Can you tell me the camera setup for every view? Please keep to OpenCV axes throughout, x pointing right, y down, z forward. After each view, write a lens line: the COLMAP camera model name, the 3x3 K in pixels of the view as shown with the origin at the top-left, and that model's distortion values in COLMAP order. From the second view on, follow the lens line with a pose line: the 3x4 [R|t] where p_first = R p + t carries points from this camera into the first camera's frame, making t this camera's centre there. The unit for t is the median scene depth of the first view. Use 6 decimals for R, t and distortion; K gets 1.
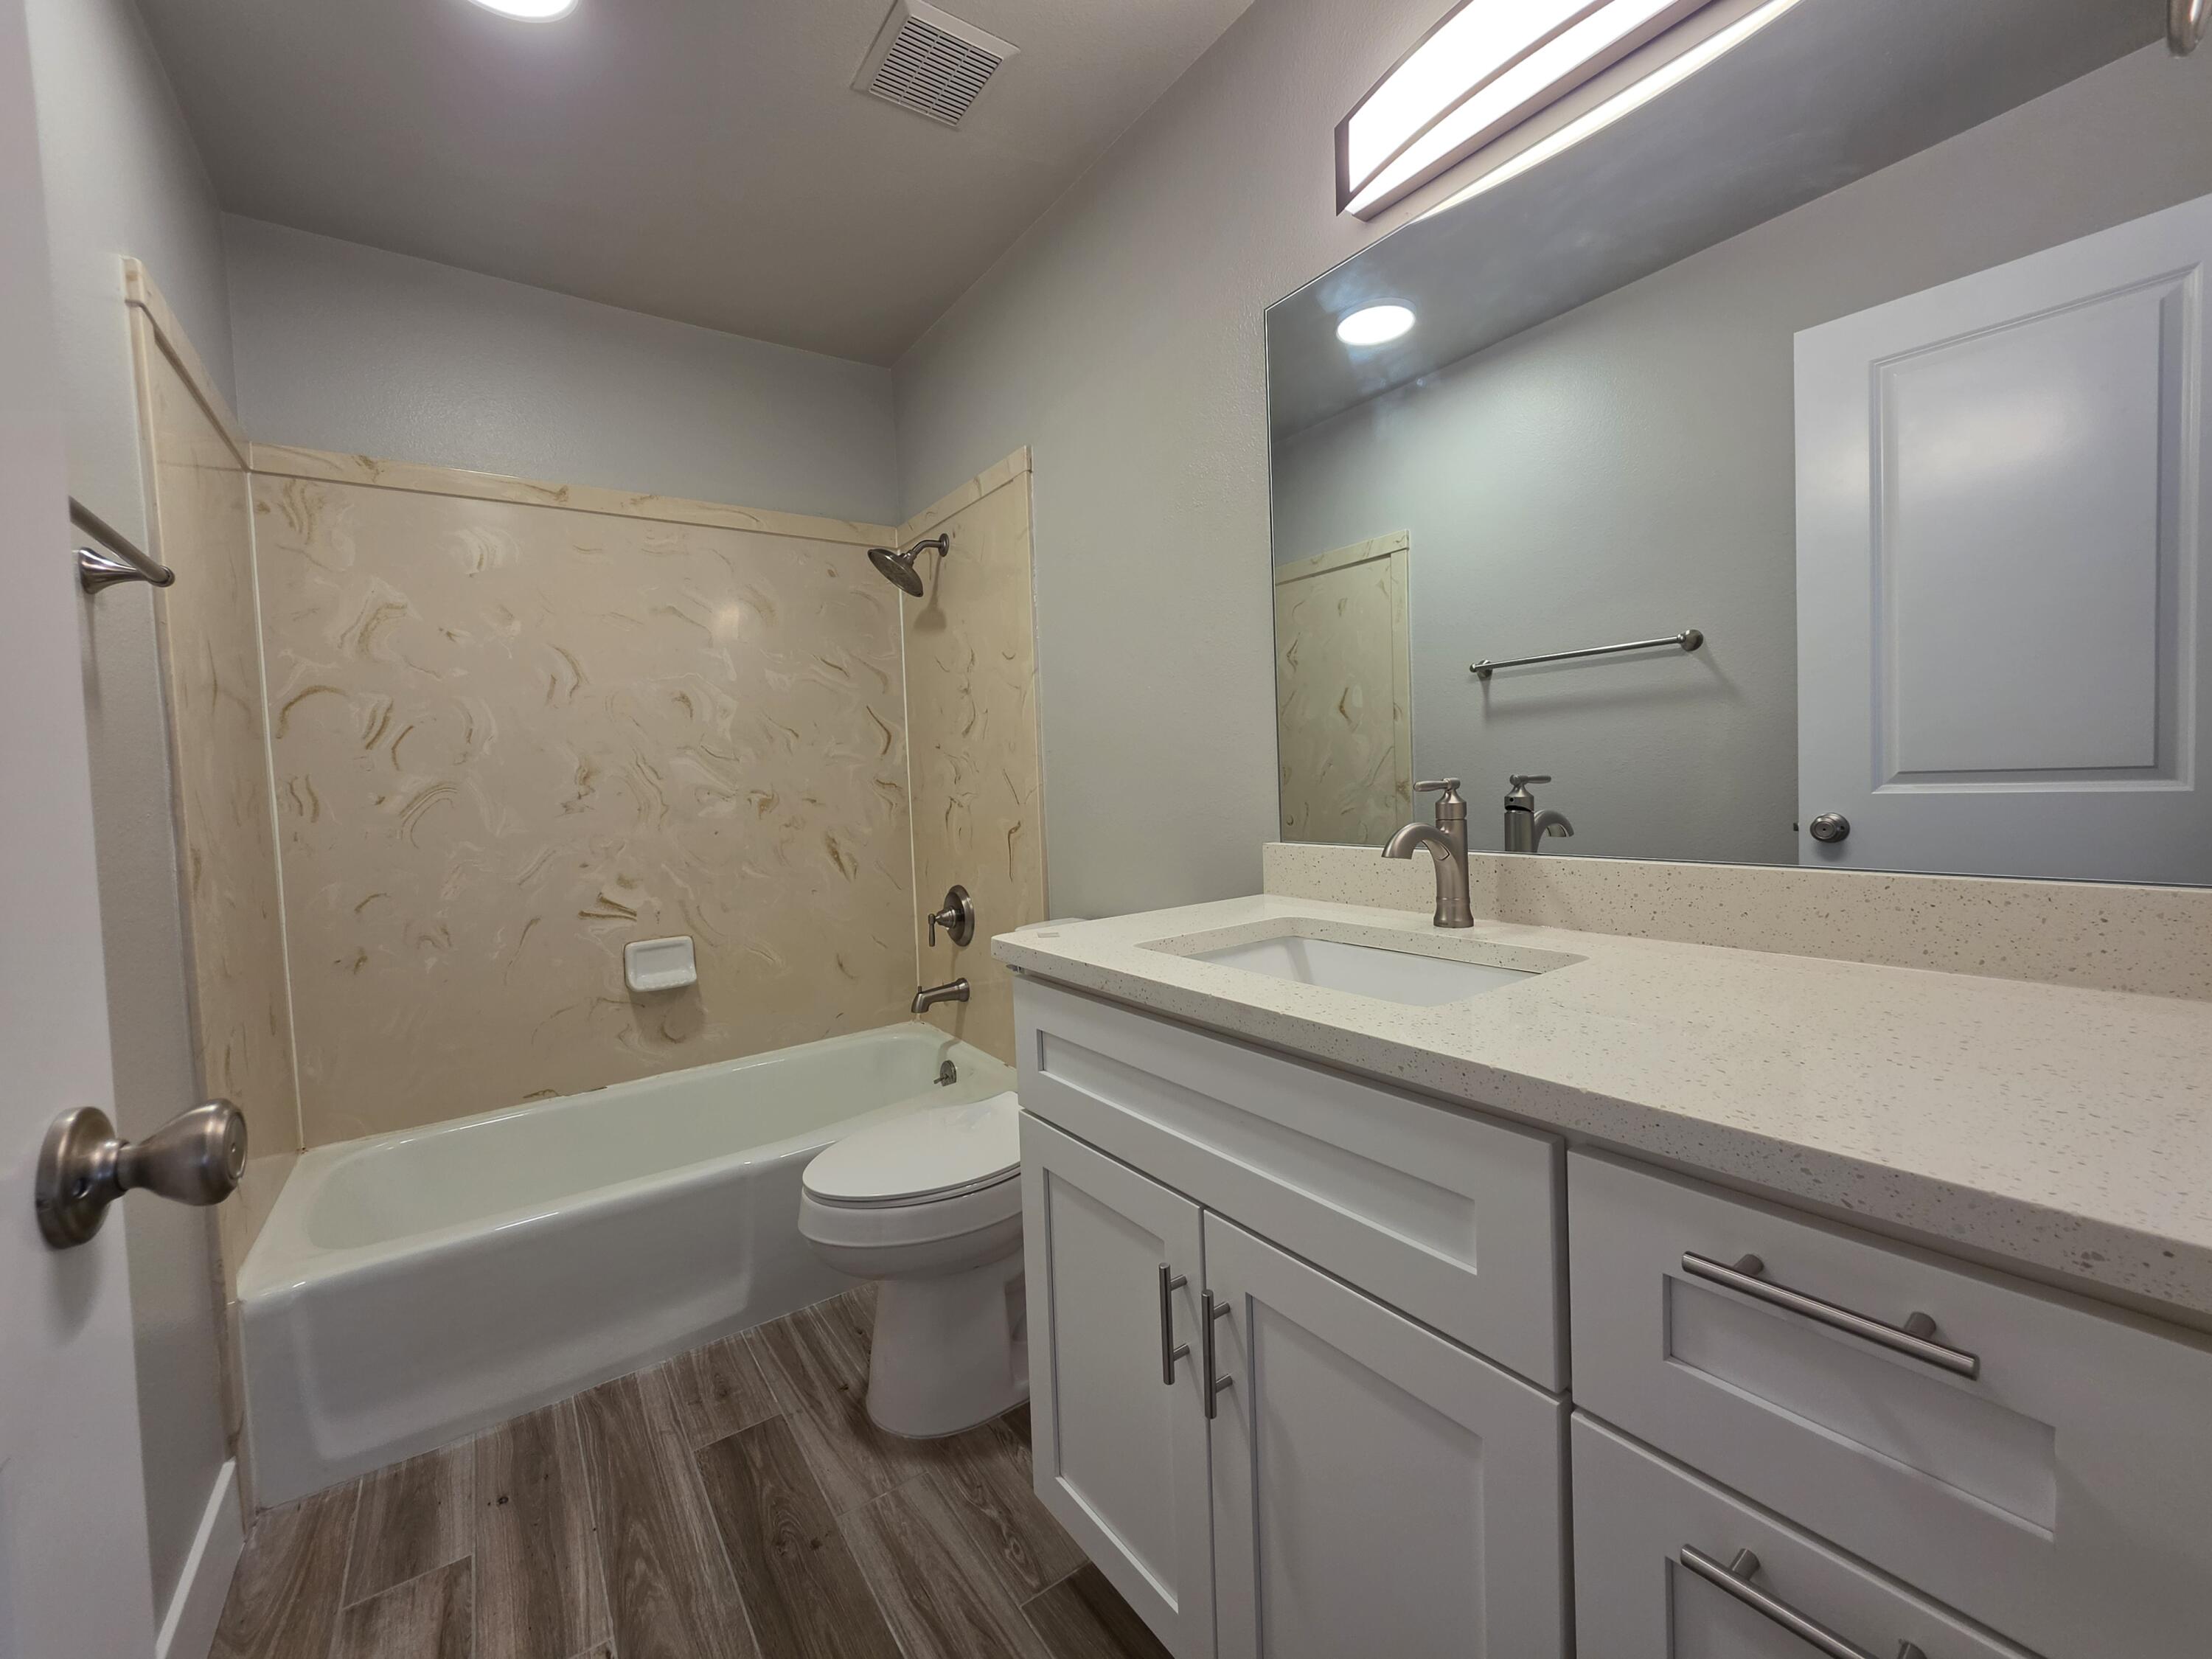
lens RADIAL K [[890.3, 0, 1104.0], [0, 890.3, 819.2], [0, 0, 1]] dist [-0.008208, 0.001107]
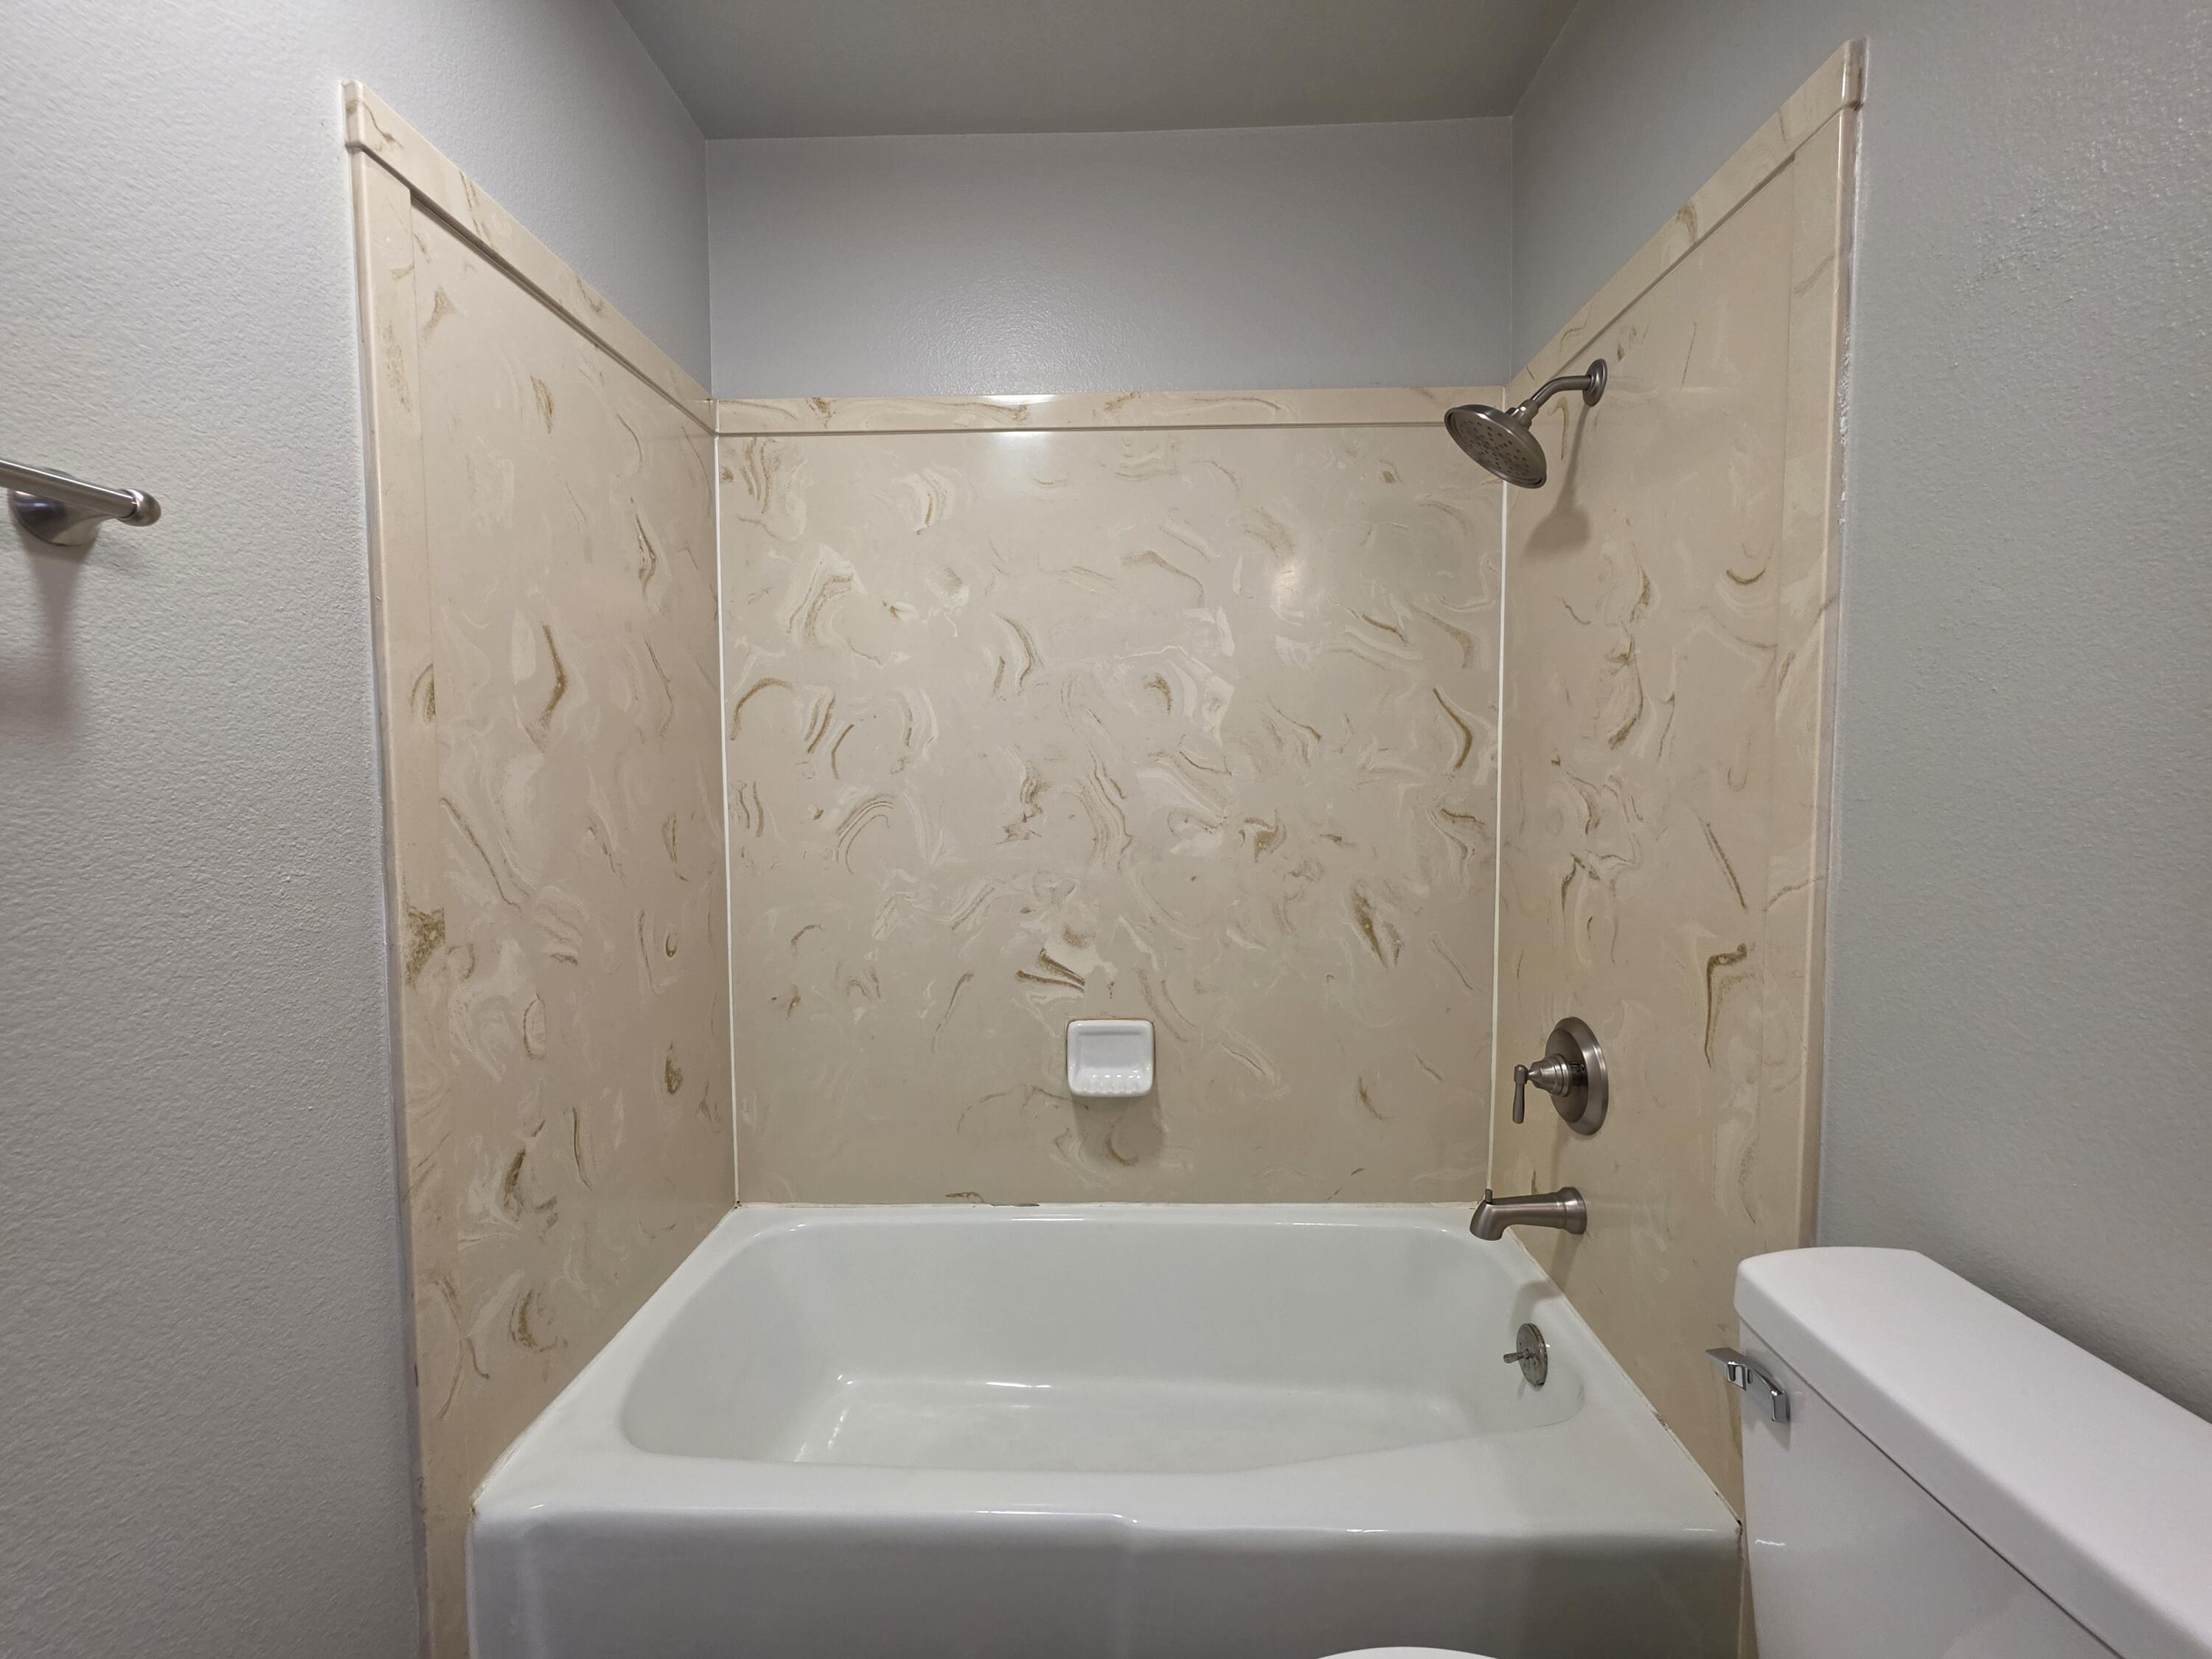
lens RADIAL K [[890.3, 0, 1112.8], [0, 890.3, 812.3], [0, 0, 1]] dist [-0.008208, 0.001107]
pose [[0.802134, 0.066174, -0.593466, -0.086407], [-0.055077, 0.997803, 0.036817, -0.061464], [0.594598, 0.003154, 0.804017, 0.435917]]
